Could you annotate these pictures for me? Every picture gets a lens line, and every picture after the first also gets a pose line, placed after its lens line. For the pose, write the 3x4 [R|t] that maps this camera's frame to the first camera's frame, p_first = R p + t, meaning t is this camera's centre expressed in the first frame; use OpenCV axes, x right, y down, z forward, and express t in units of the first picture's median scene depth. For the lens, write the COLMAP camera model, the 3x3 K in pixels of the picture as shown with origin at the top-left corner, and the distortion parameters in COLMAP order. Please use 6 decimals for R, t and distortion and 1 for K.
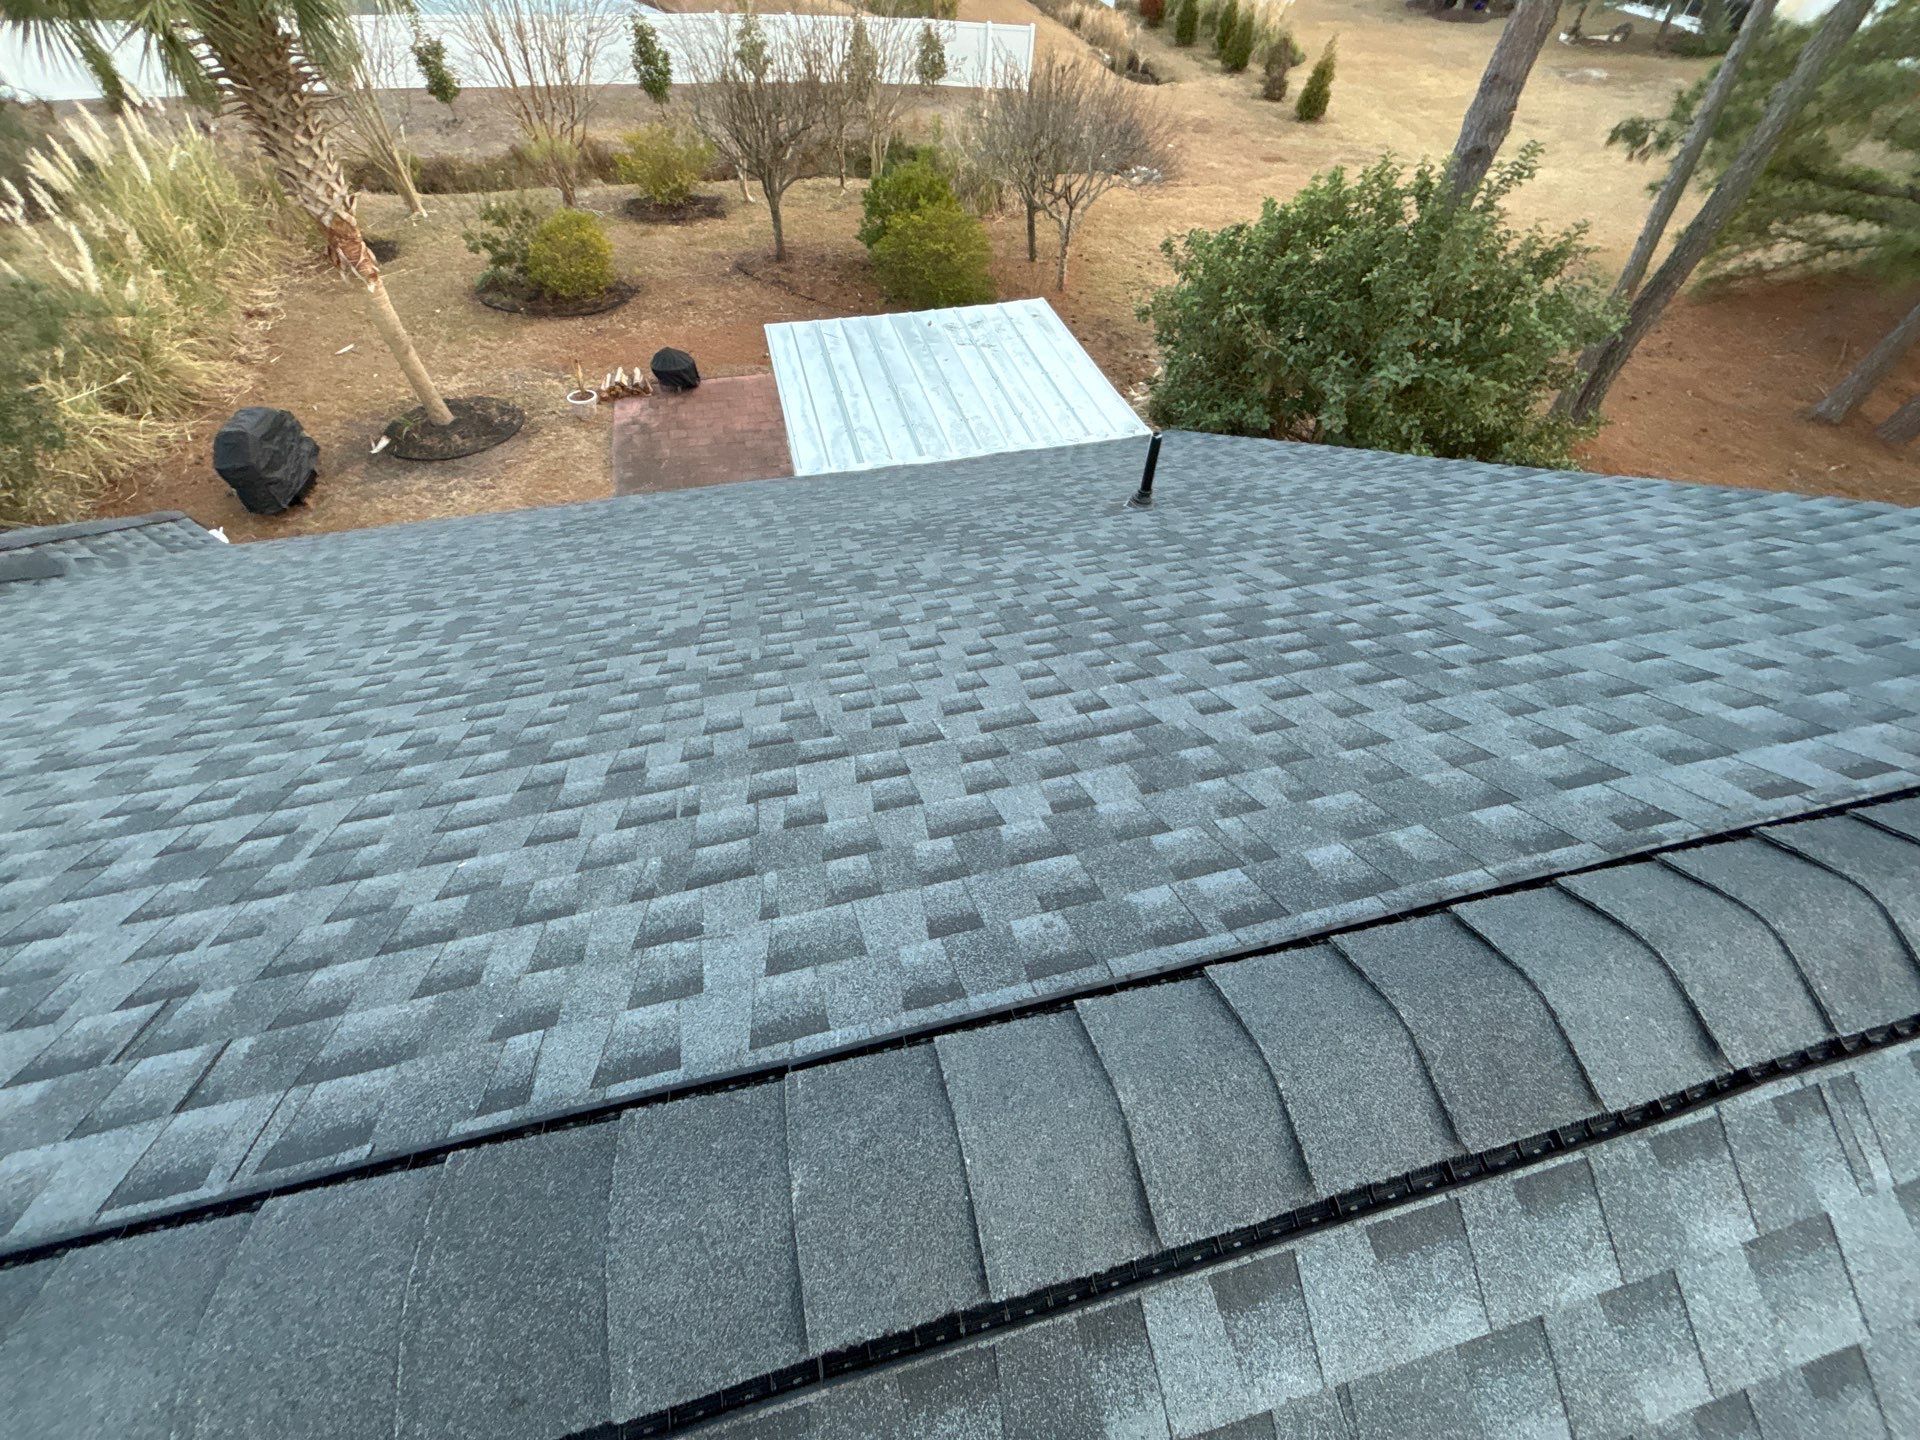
lens RADIAL K [[775.8, 0, 956.0], [0, 775.8, 718.9], [0, 0, 1]] dist [0.004277, -0.001783]
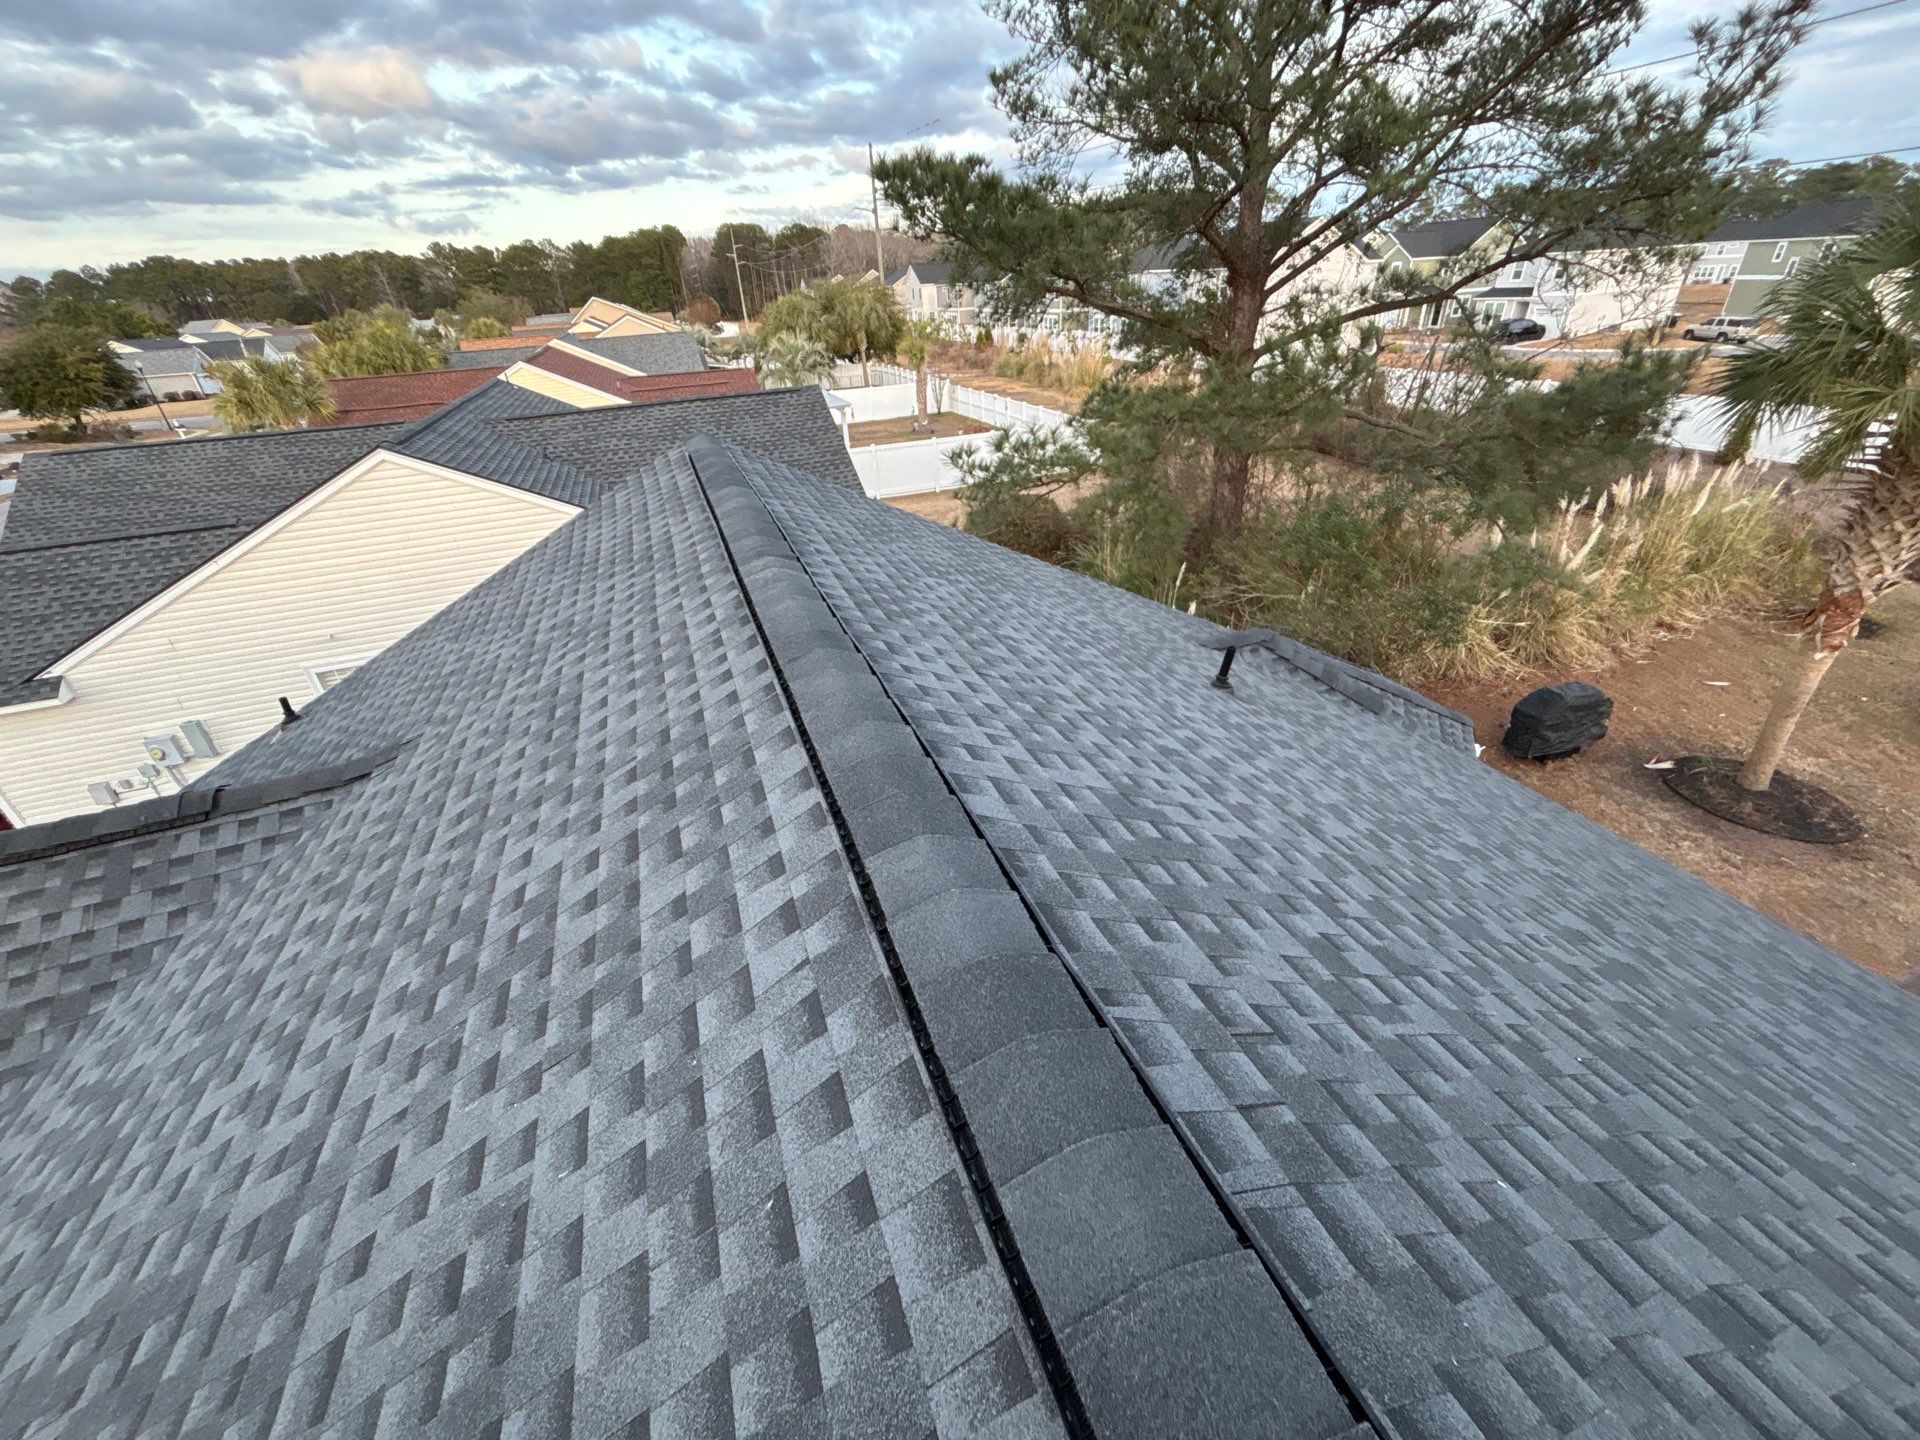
lens RADIAL K [[783.1, 0, 951.1], [0, 783.1, 717.6], [0, 0, 1]] dist [-0.000003, 0.000306]
pose [[0.112213, 0.465541, -0.877884, -0.127216], [-0.730351, 0.637694, 0.244813, 0.070305], [0.673792, 0.613693, 0.411566, -0.126412]]
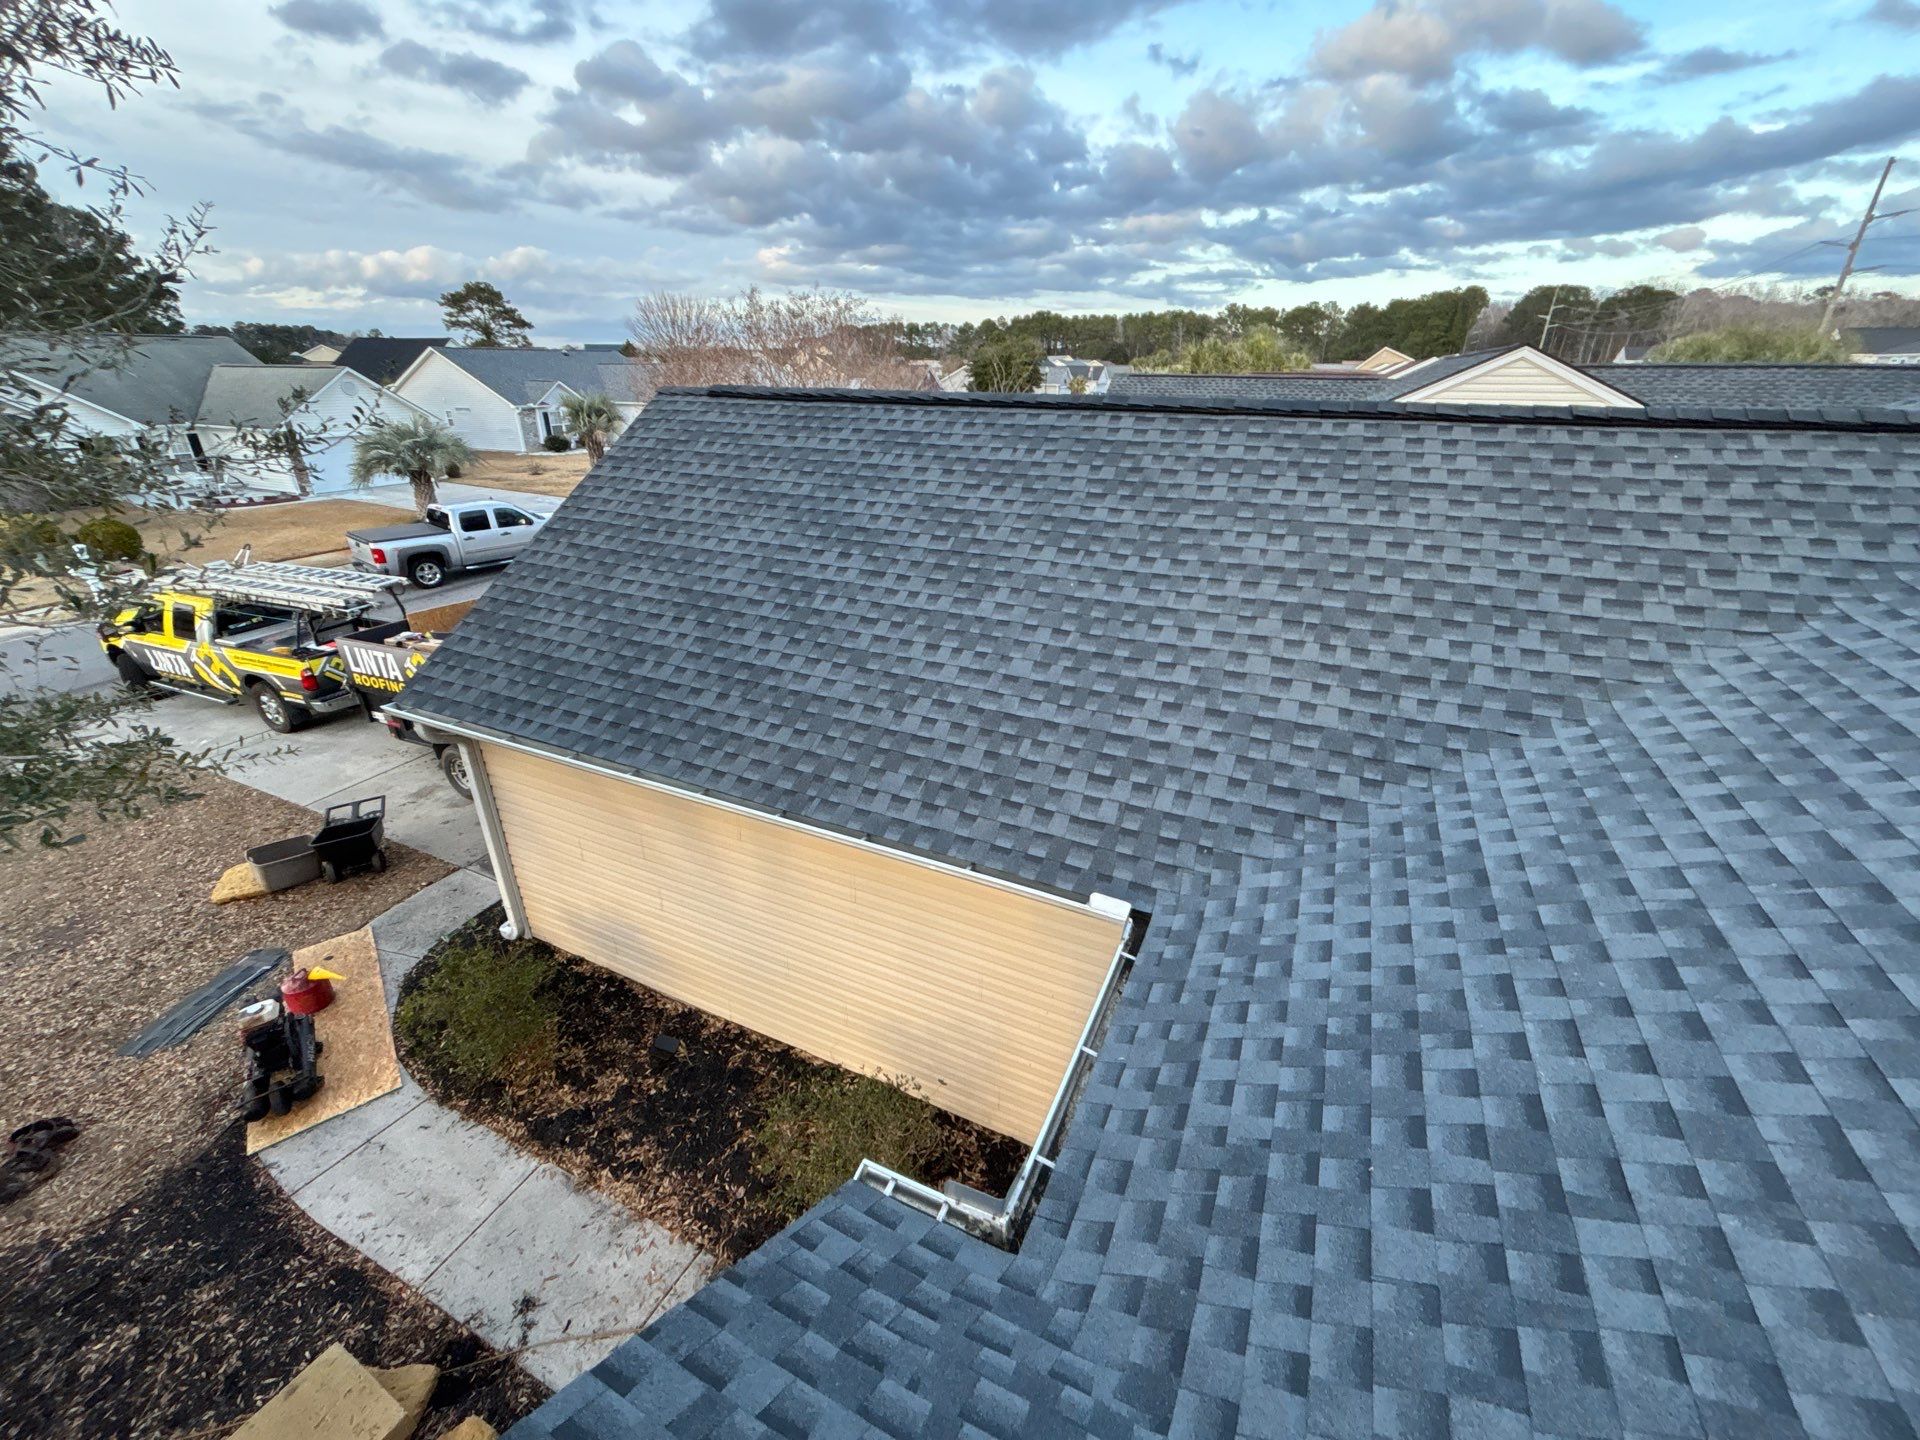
lens RADIAL K [[776.6, 0, 955.7], [0, 776.6, 718.9], [0, 0, 1]] dist [0.001528, 0.000902]
pose [[-0.632289, 0.302055, -0.713424, 1.493637], [-0.607352, 0.378435, 0.698505, 2.797924], [0.480972, 0.874957, -0.055827, -1.036143]]
